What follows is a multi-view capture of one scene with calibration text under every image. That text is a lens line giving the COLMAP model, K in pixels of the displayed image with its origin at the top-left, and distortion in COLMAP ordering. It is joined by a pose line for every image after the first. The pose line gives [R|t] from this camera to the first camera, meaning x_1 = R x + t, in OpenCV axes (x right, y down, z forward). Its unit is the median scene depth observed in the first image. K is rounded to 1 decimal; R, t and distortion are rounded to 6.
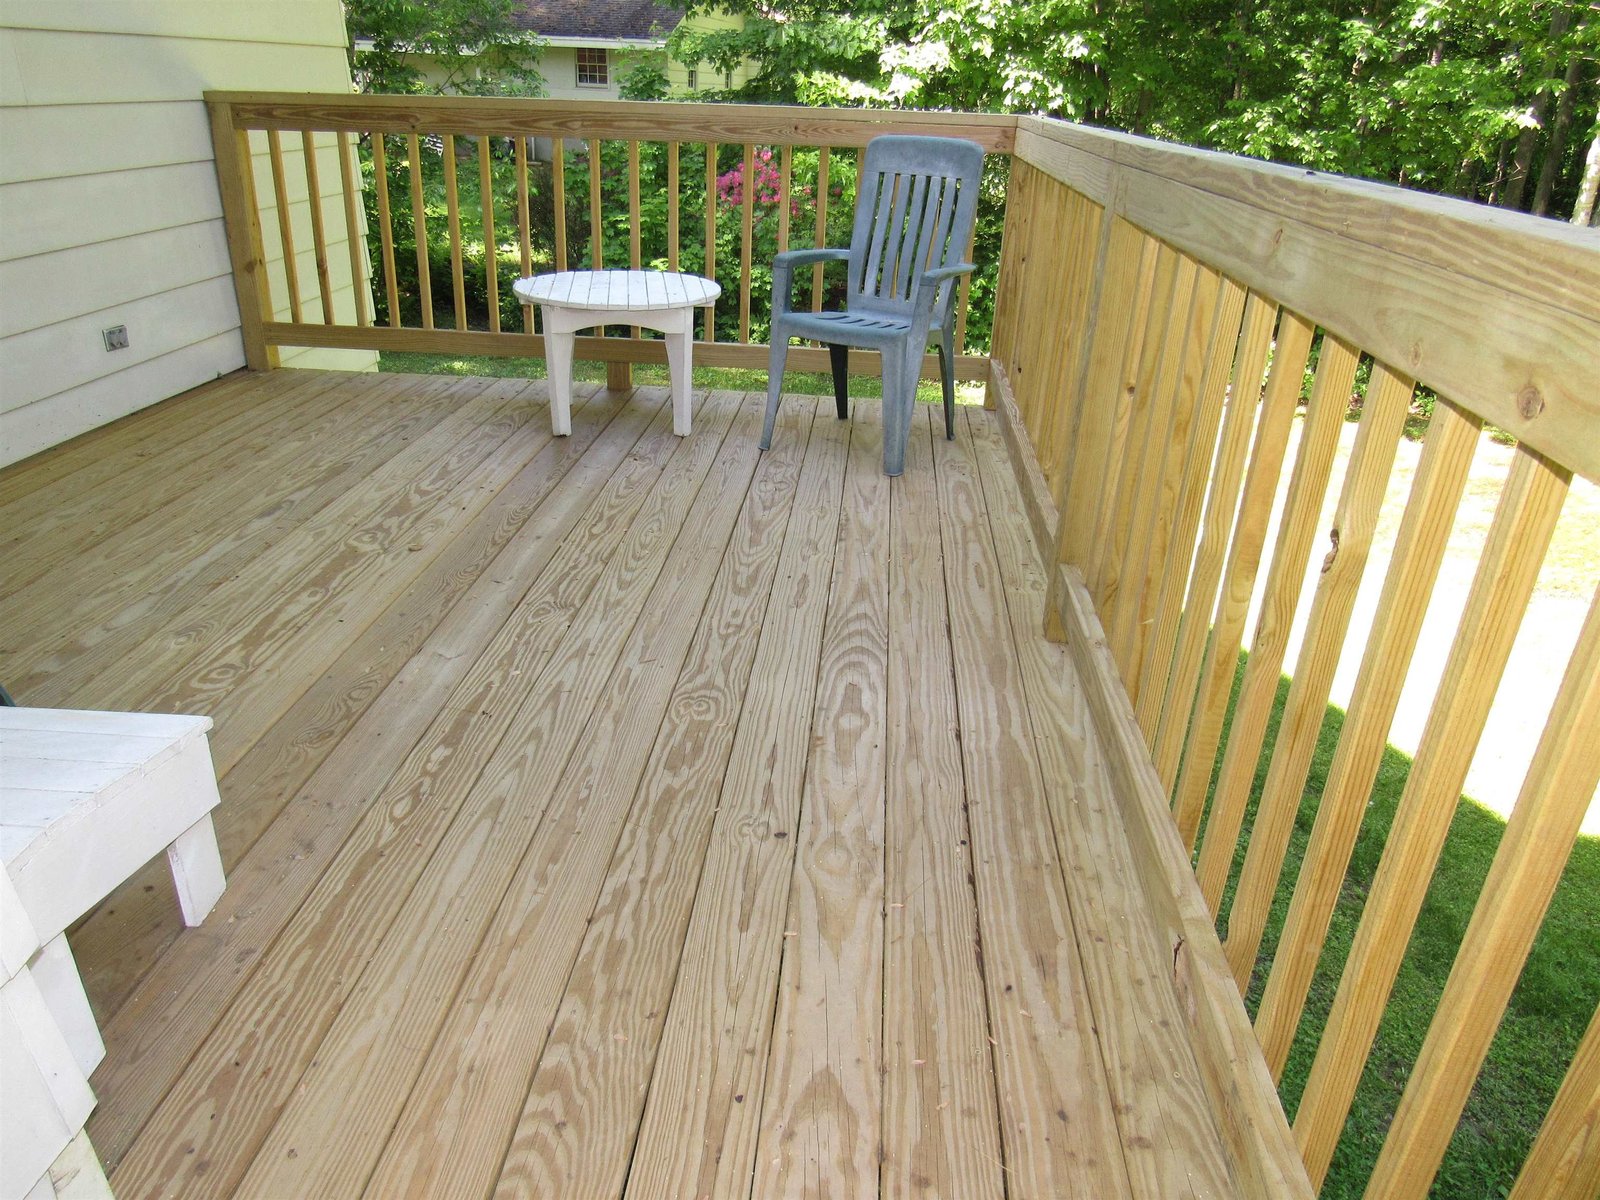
lens RADIAL K [[1142.8, 0, 800.0], [0, 1142.8, 600.0], [0, 0, 1]] dist [0.060112, -0.009835]
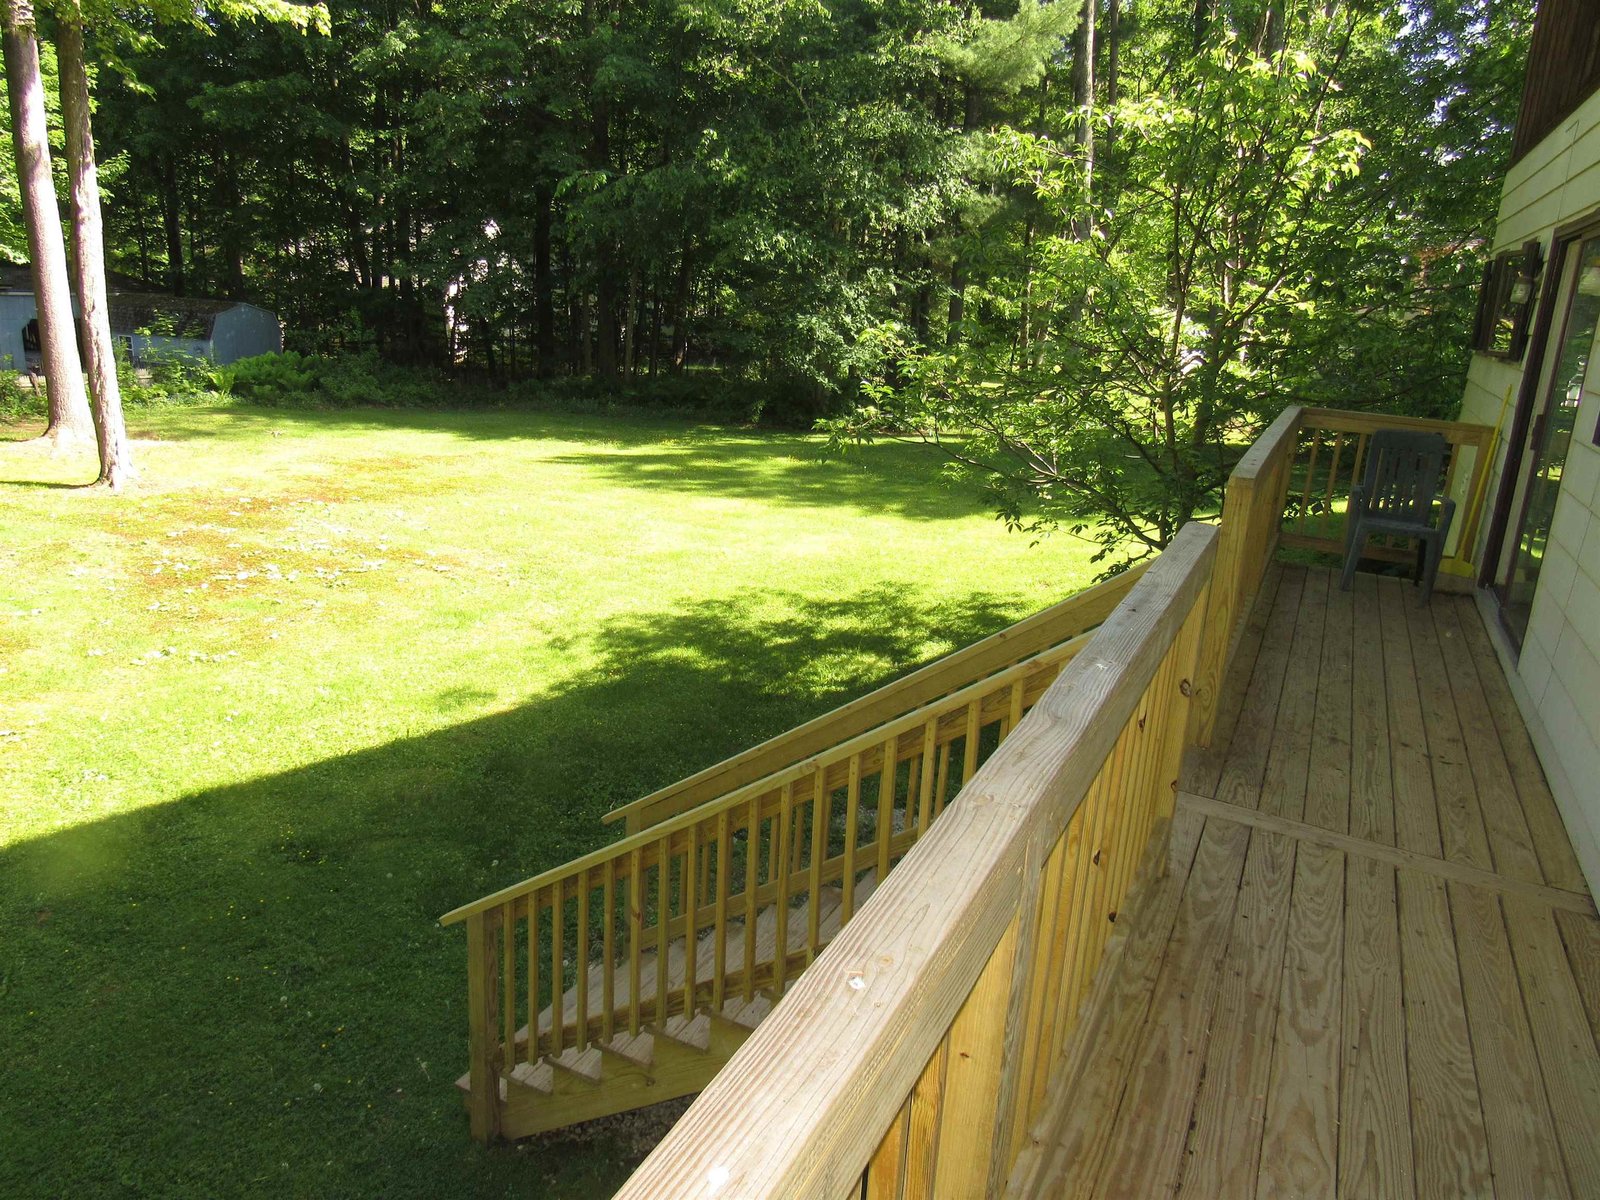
lens RADIAL K [[1142.8, 0, 800.0], [0, 1142.8, 600.0], [0, 0, 1]] dist [0.060112, -0.009835]
pose [[-0.926508, -0.201060, 0.318052, 0.292873], [0.051517, 0.769525, 0.636535, -1.252474], [-0.372731, 0.606140, -0.702614, 1.939067]]
